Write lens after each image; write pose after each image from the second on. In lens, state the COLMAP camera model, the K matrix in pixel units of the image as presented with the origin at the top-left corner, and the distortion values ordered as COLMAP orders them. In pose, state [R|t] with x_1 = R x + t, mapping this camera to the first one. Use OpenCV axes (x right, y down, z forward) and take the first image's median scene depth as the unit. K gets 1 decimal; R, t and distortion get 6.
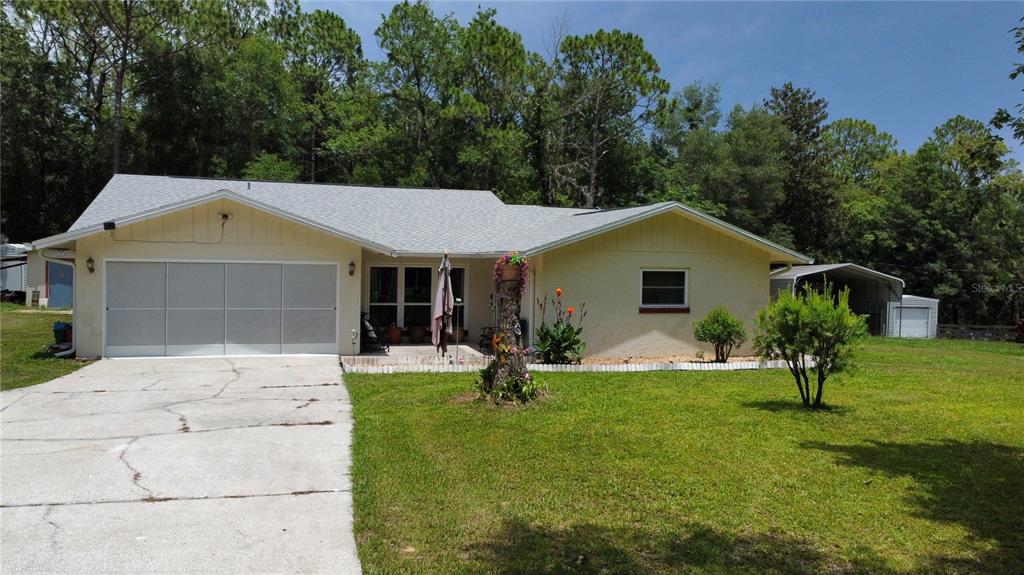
lens RADIAL K [[765.5, 0, 512.0], [0, 765.5, 287.5], [0, 0, 1]] dist [0.000853, -0.001843]
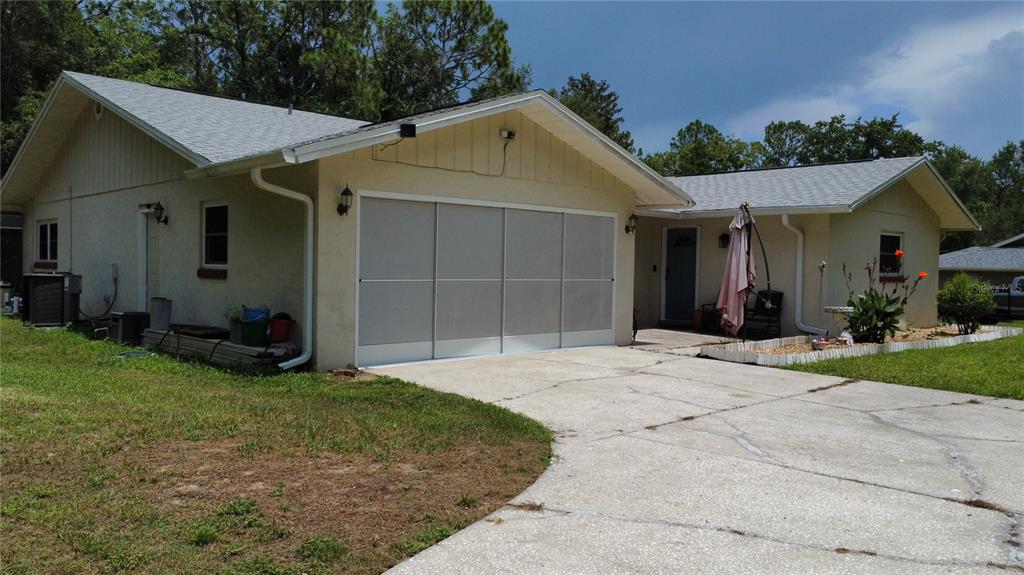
lens RADIAL K [[765.5, 0, 512.0], [0, 765.5, 287.5], [0, 0, 1]] dist [0.000853, -0.001843]
pose [[0.888988, -0.013578, 0.457730, -0.654822], [0.009952, 0.999897, 0.010332, 0.027156], [-0.457823, -0.004630, 0.889031, 0.425327]]
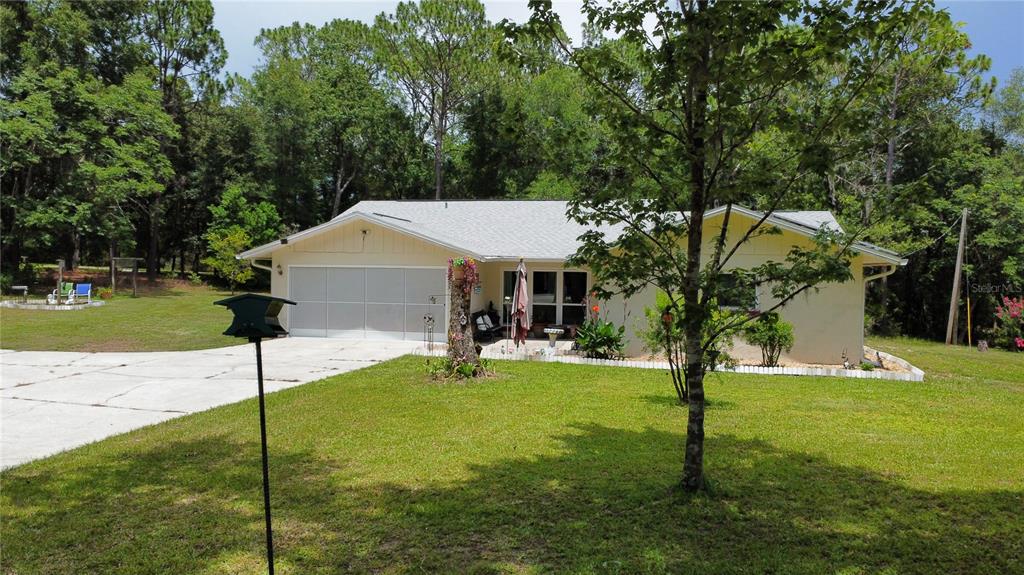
lens RADIAL K [[765.5, 0, 512.0], [0, 765.5, 287.5], [0, 0, 1]] dist [0.000853, -0.001843]
pose [[0.873999, 0.006092, -0.485889, 0.465503], [-0.012064, 0.999885, -0.009163, 0.010207], [0.485778, 0.013870, 0.873972, -0.010311]]
